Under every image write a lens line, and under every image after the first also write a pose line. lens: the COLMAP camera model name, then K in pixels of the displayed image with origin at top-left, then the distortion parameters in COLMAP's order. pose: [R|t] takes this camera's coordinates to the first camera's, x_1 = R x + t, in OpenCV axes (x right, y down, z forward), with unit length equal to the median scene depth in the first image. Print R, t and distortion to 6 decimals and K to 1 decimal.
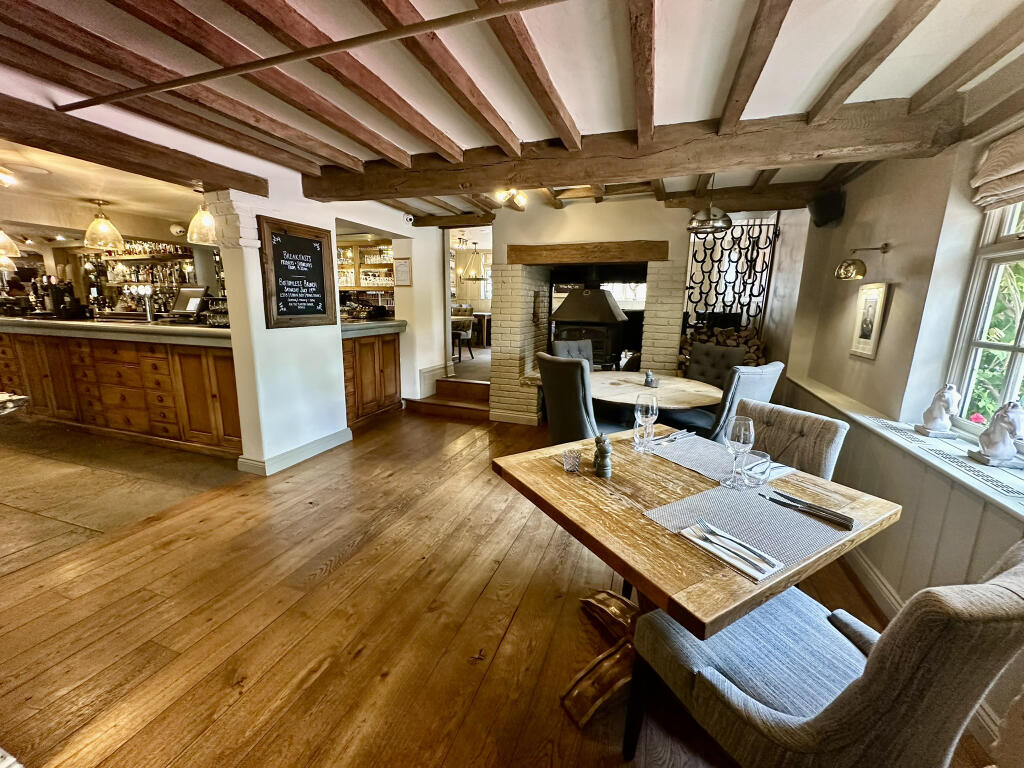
lens RADIAL K [[407.0, 0, 512.1], [0, 407.0, 385.5], [0, 0, 1]] dist [-0.001859, -0.000086]
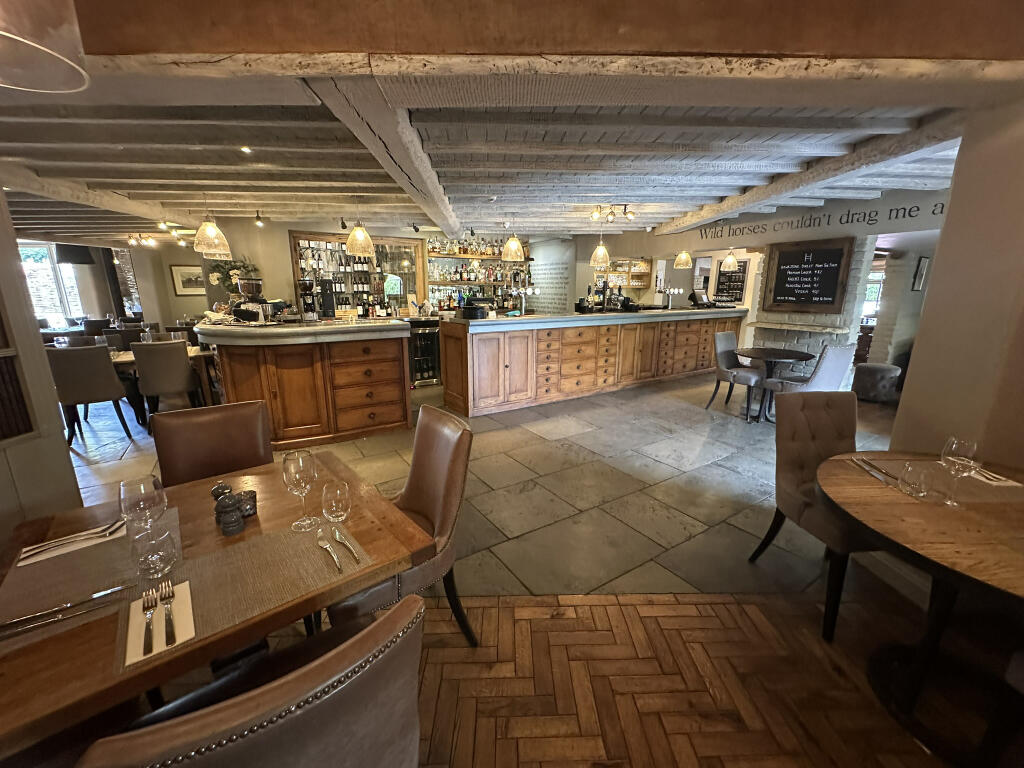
lens RADIAL K [[407.0, 0, 510.6], [0, 407.0, 386.2], [0, 0, 1]] dist [-0.001859, -0.000086]
pose [[0.610541, -0.194516, 0.767726, -2.780525], [0.166650, 0.979220, 0.115571, -0.157147], [-0.774253, 0.057381, 0.630270, 0.475537]]
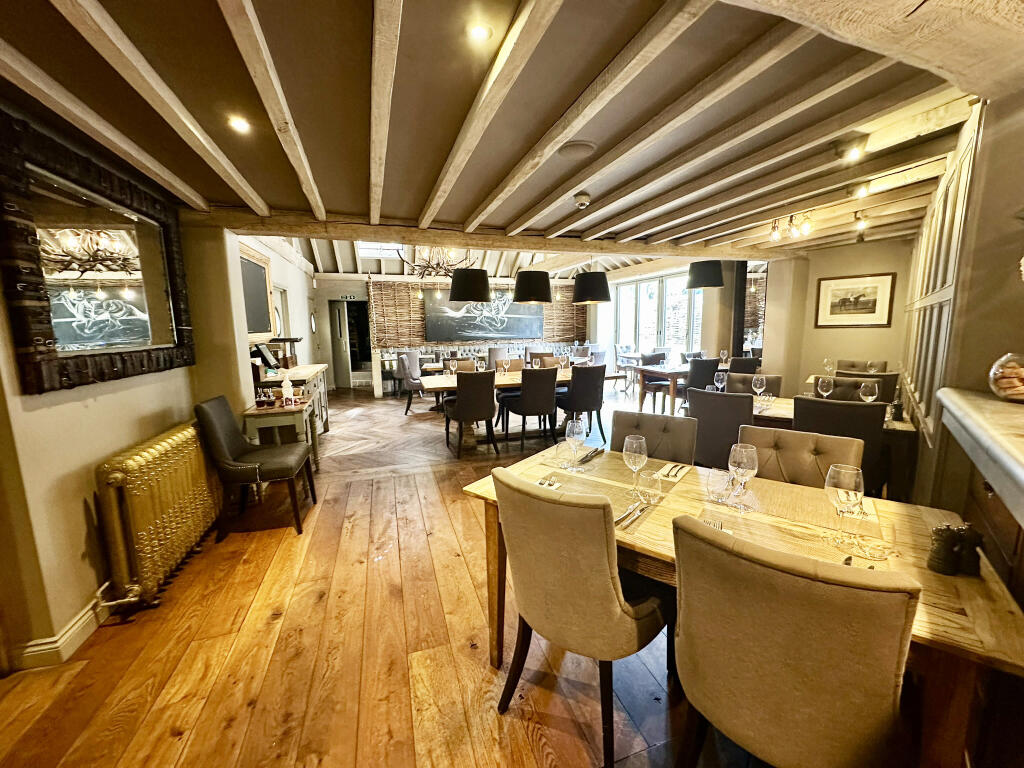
lens RADIAL K [[407.0, 0, 510.7], [0, 407.0, 383.8], [0, 0, 1]] dist [-0.001859, -0.000086]
pose [[0.931019, 0.025083, -0.364109, -2.560629], [-0.047185, 0.997535, -0.051931, -0.369546], [0.361909, 0.065530, 0.929907, 1.578106]]
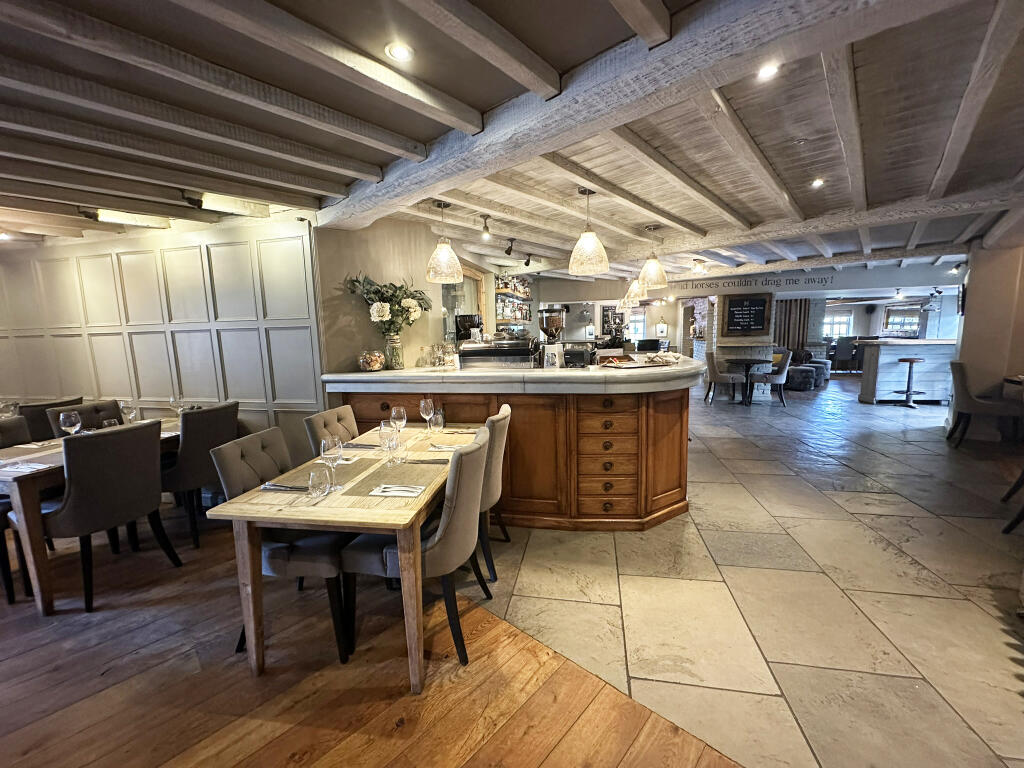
lens RADIAL K [[407.0, 0, 513.0], [0, 407.0, 384.3], [0, 0, 1]] dist [-0.001859, -0.000086]
pose [[-0.134719, -0.139467, 0.981020, -3.120590], [0.225574, 0.959733, 0.167418, -0.442699], [-0.964866, 0.243847, -0.097834, 1.869209]]
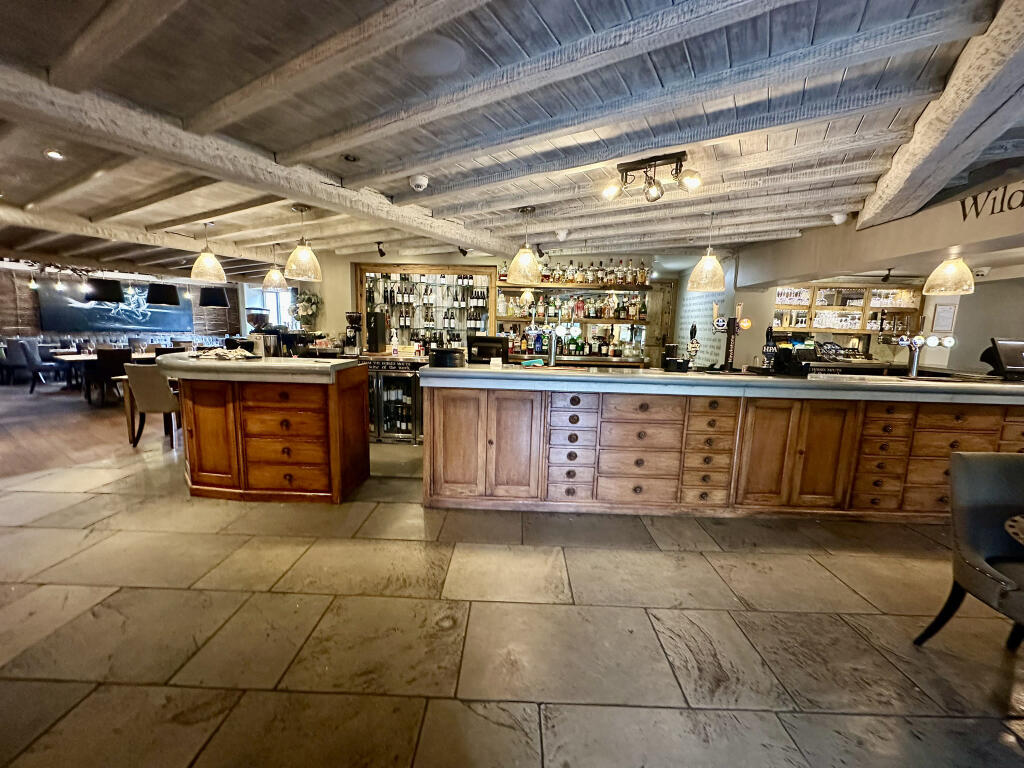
lens RADIAL K [[407.0, 0, 512.1], [0, 407.0, 387.7], [0, 0, 1]] dist [-0.001859, -0.000086]
pose [[0.949616, -0.032363, 0.311741, -2.023391], [0.047796, 0.997974, -0.041993, -0.146656], [-0.309751, 0.054777, 0.949239, 0.477065]]
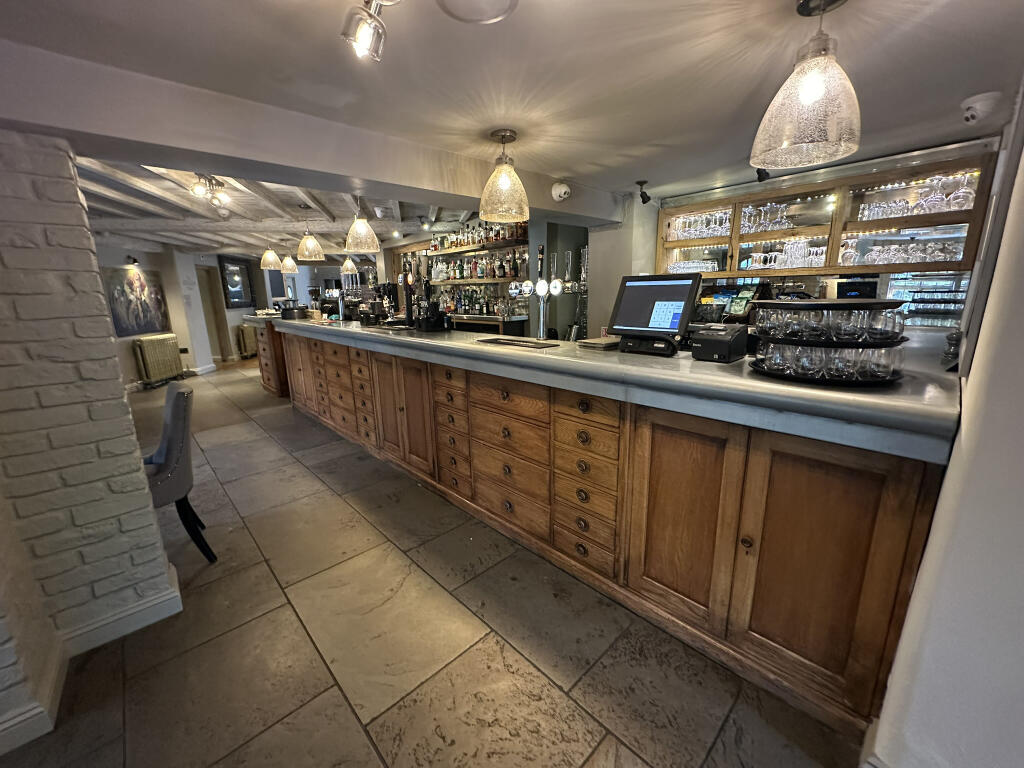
lens RADIAL K [[407.0, 0, 511.5], [0, 407.0, 383.0], [0, 0, 1]] dist [-0.001859, -0.000086]
pose [[0.883898, 0.068949, -0.462570, -0.674323], [-0.058049, 0.997599, 0.037774, -0.119087], [0.464064, -0.006537, 0.885778, 0.464837]]
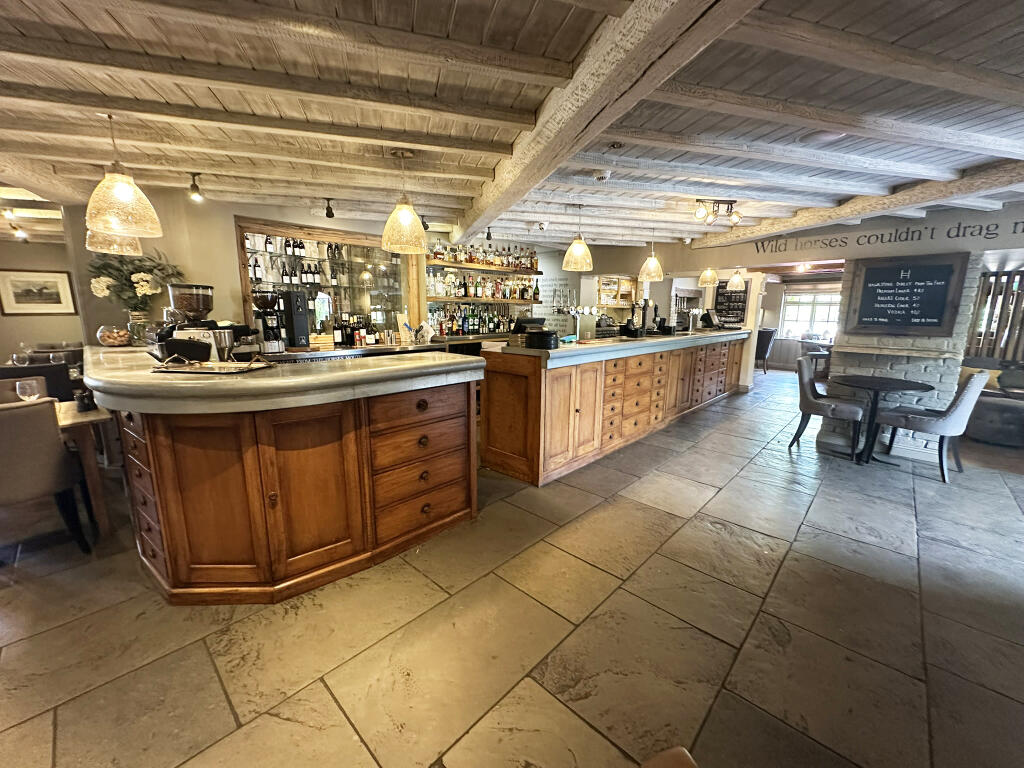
lens RADIAL K [[407.0, 0, 510.9], [0, 407.0, 386.3], [0, 0, 1]] dist [-0.001859, -0.000086]
pose [[0.413735, -0.177350, 0.892956, -2.695801], [0.183046, 0.977017, 0.109234, -0.257510], [-0.891806, 0.118258, 0.436689, 0.994607]]
